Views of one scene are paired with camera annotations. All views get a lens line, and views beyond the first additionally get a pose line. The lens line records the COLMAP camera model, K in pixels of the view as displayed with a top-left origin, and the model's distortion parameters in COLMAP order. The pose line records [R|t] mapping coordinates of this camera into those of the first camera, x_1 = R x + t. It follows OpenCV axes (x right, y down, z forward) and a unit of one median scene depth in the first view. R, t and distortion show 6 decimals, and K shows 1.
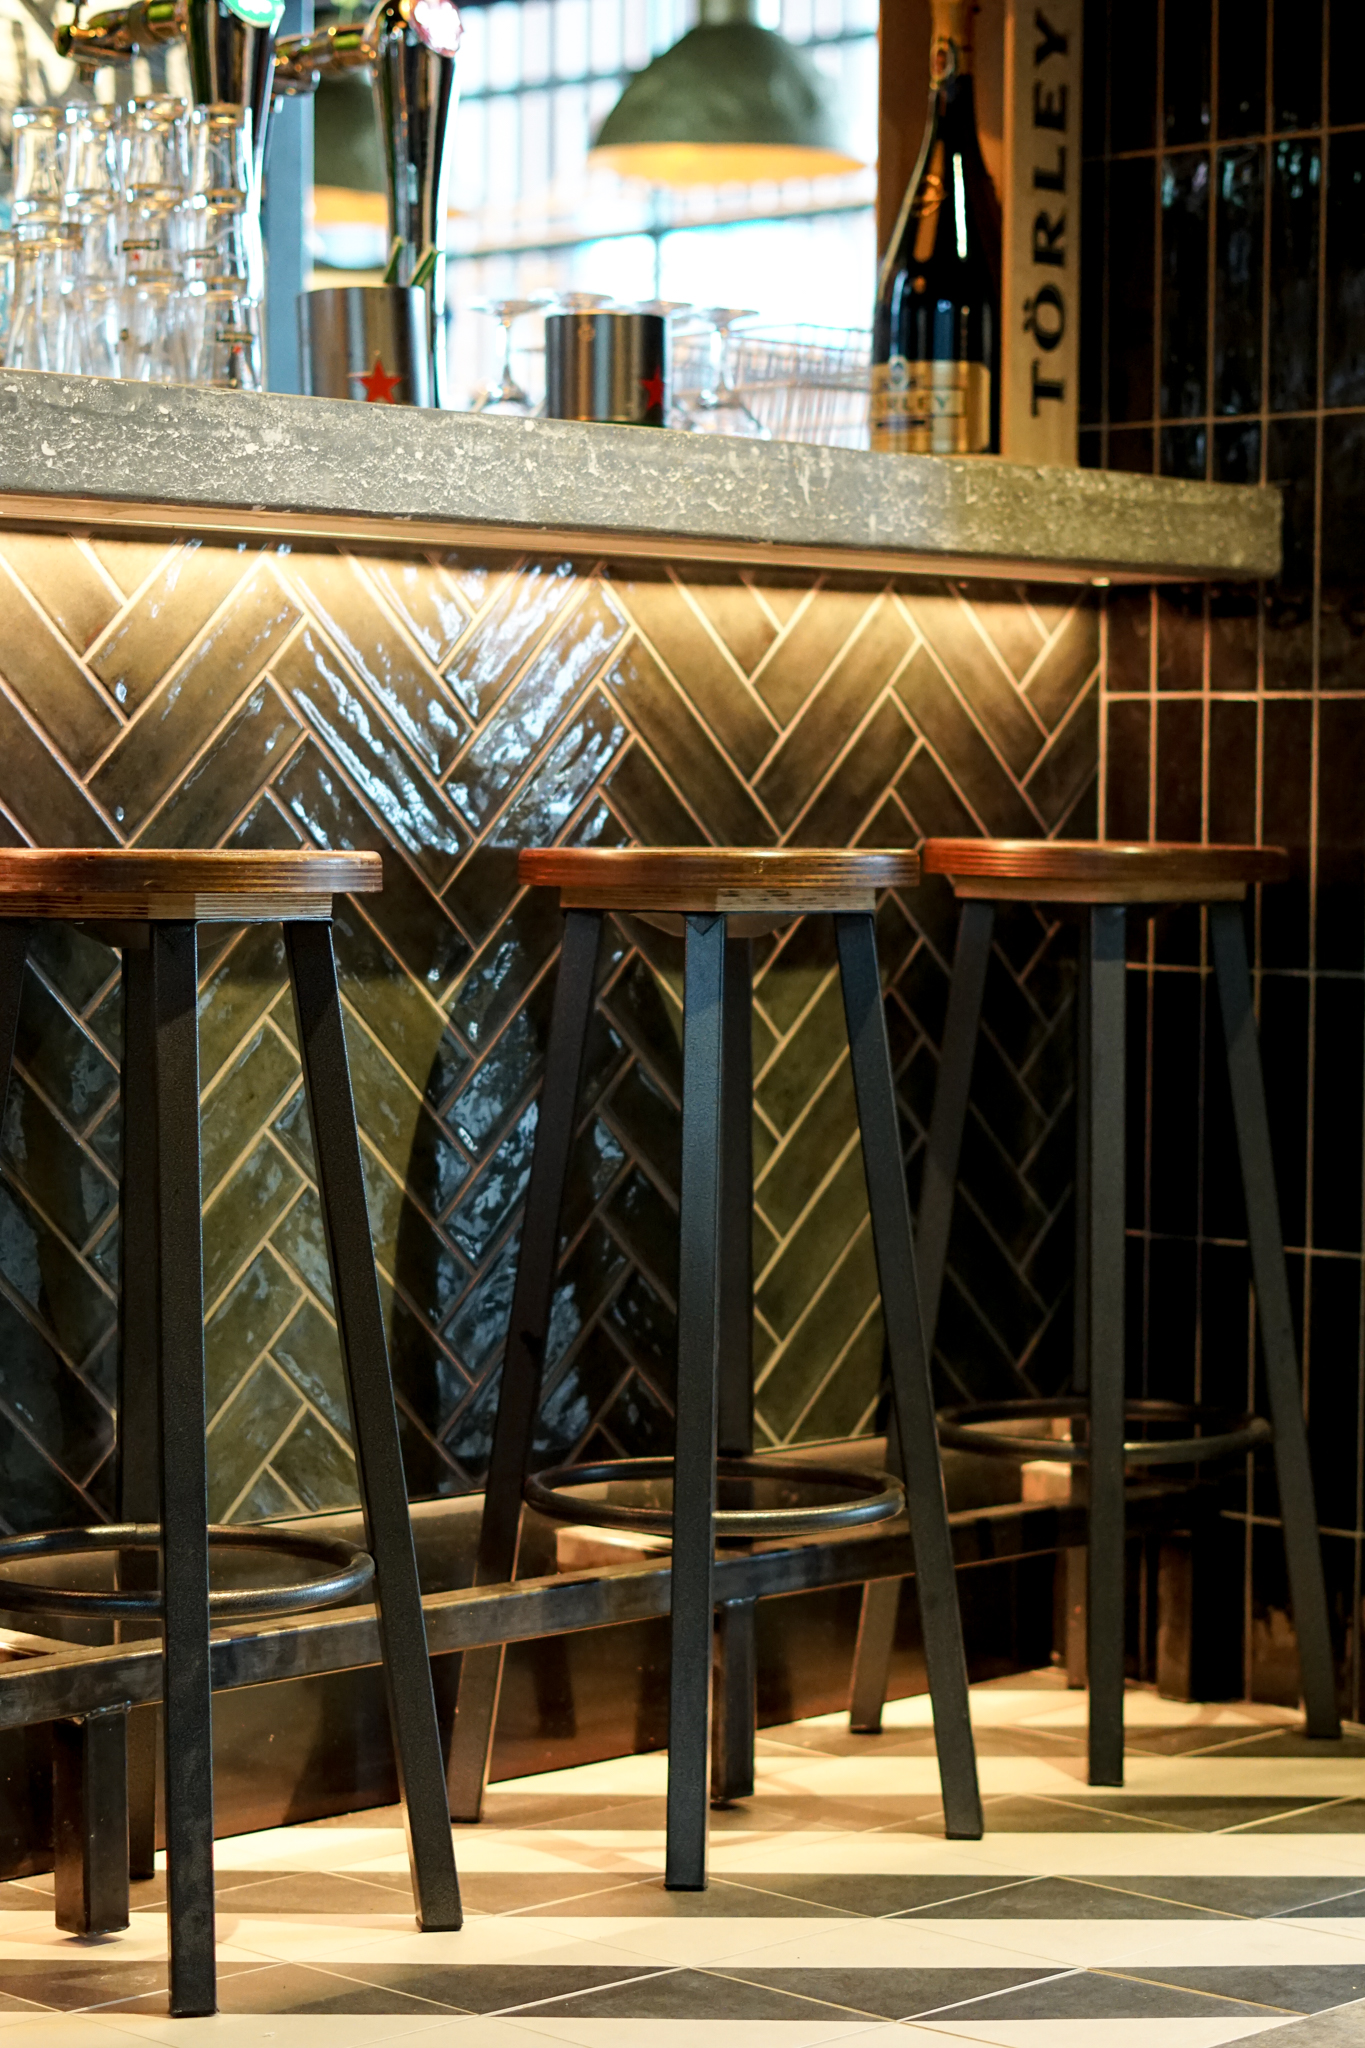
lens RADIAL K [[4508.8, 0, 682.9], [0, 4508.8, 1026.5], [0, 0, 1]] dist [-0.061925, 0.000000]
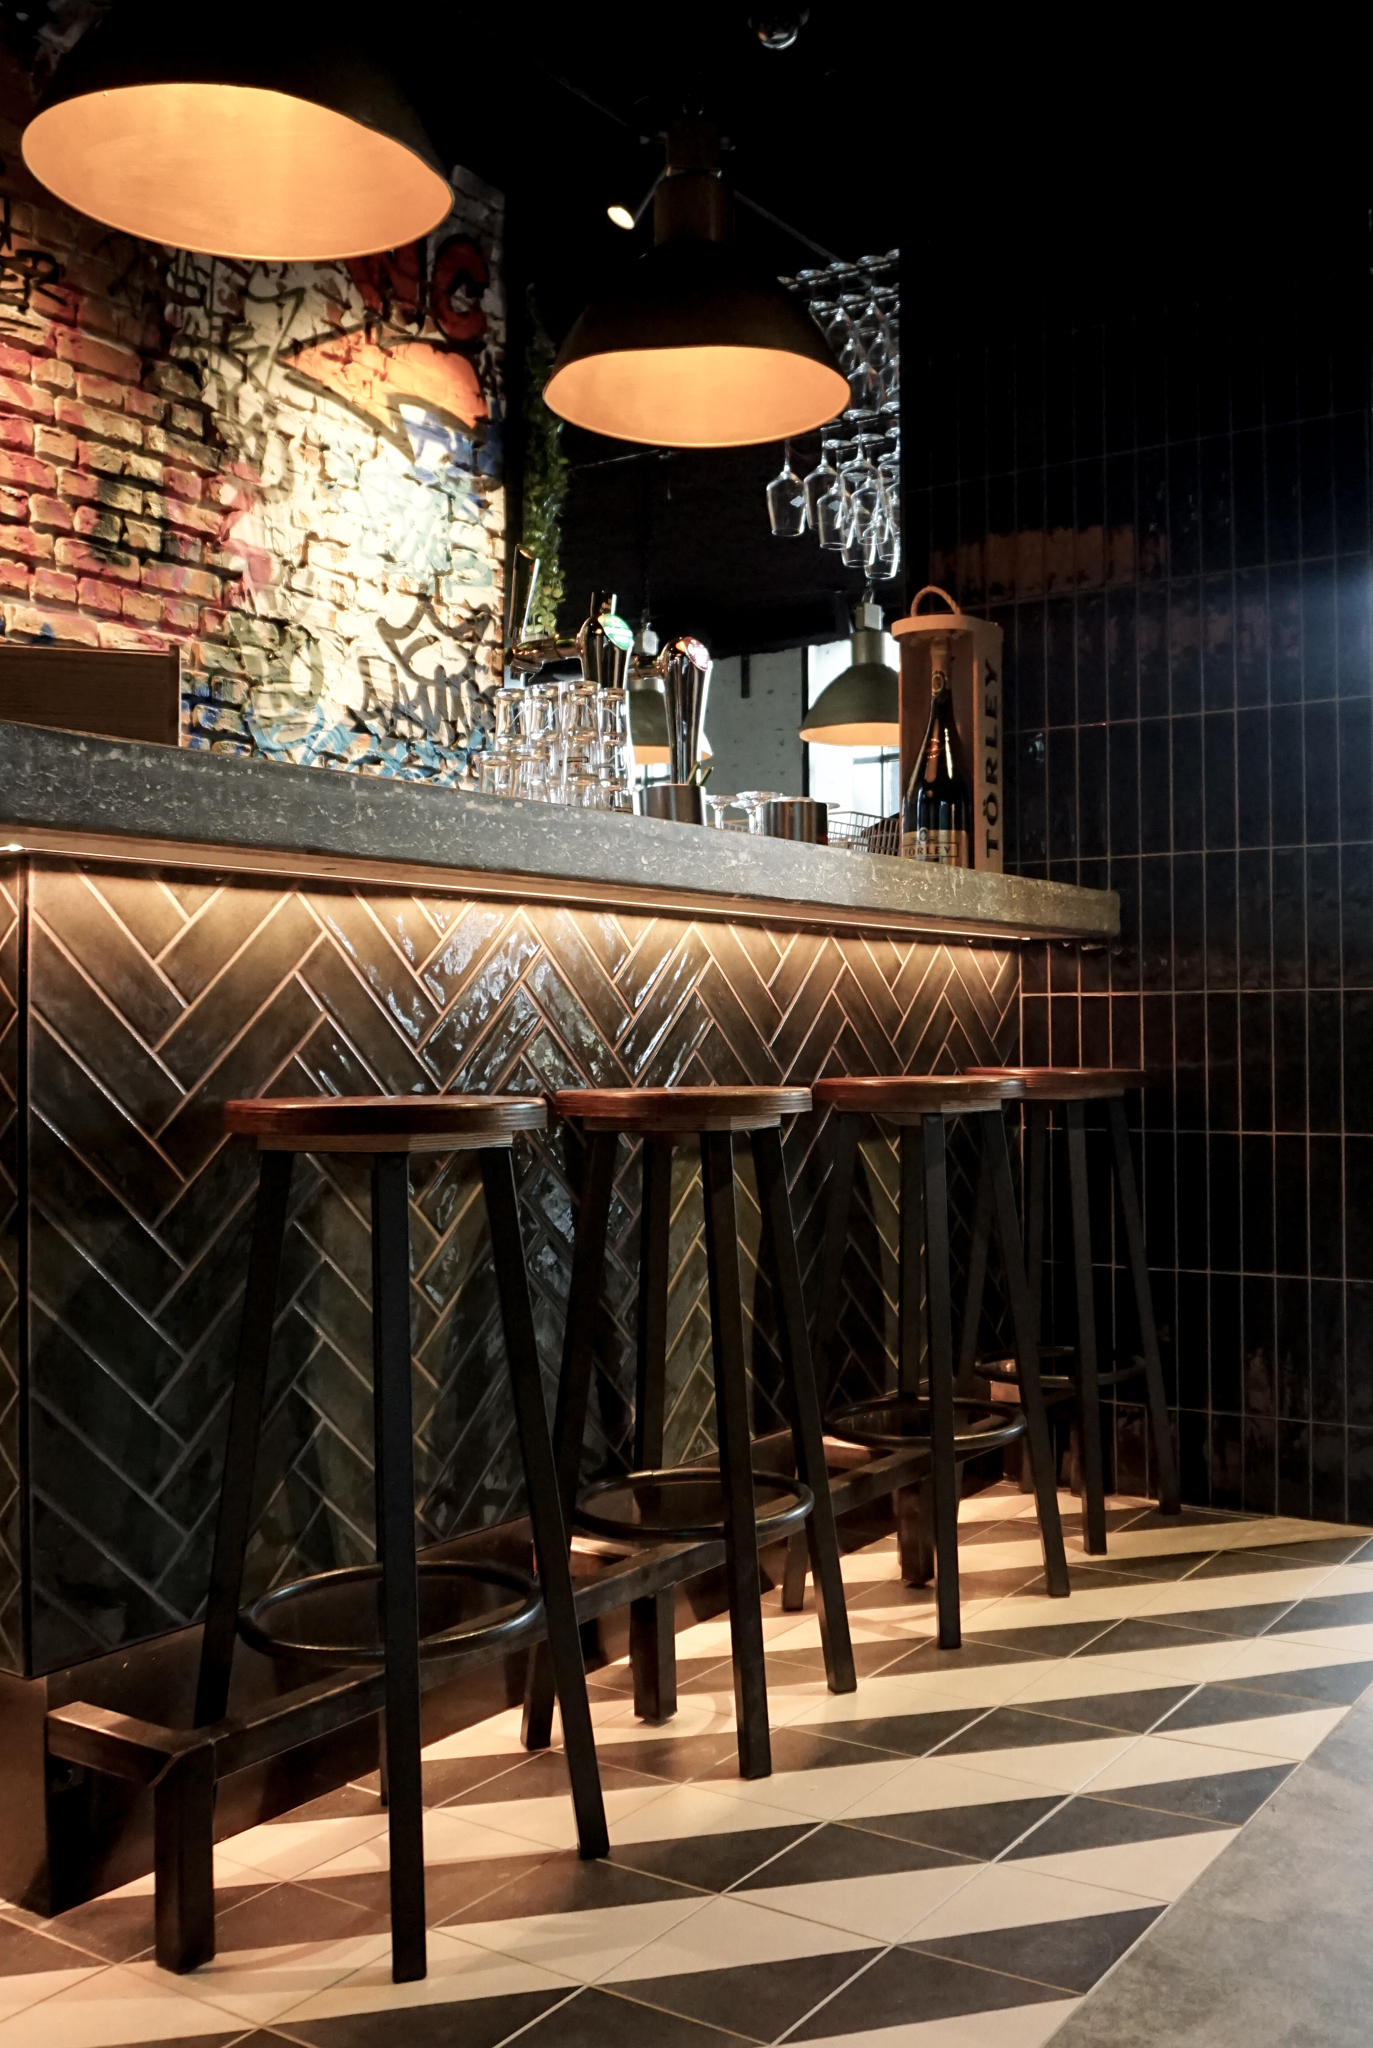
lens RADIAL K [[1661.4, 0, 693.7], [0, 1661.4, 983.8], [0, 0, 1]] dist [-0.066175, 0.002594]
pose [[0.975255, -0.008703, 0.220912, -0.221023], [0.025545, 0.996968, -0.073494, -0.028041], [-0.219602, 0.077319, 0.972521, 0.315664]]
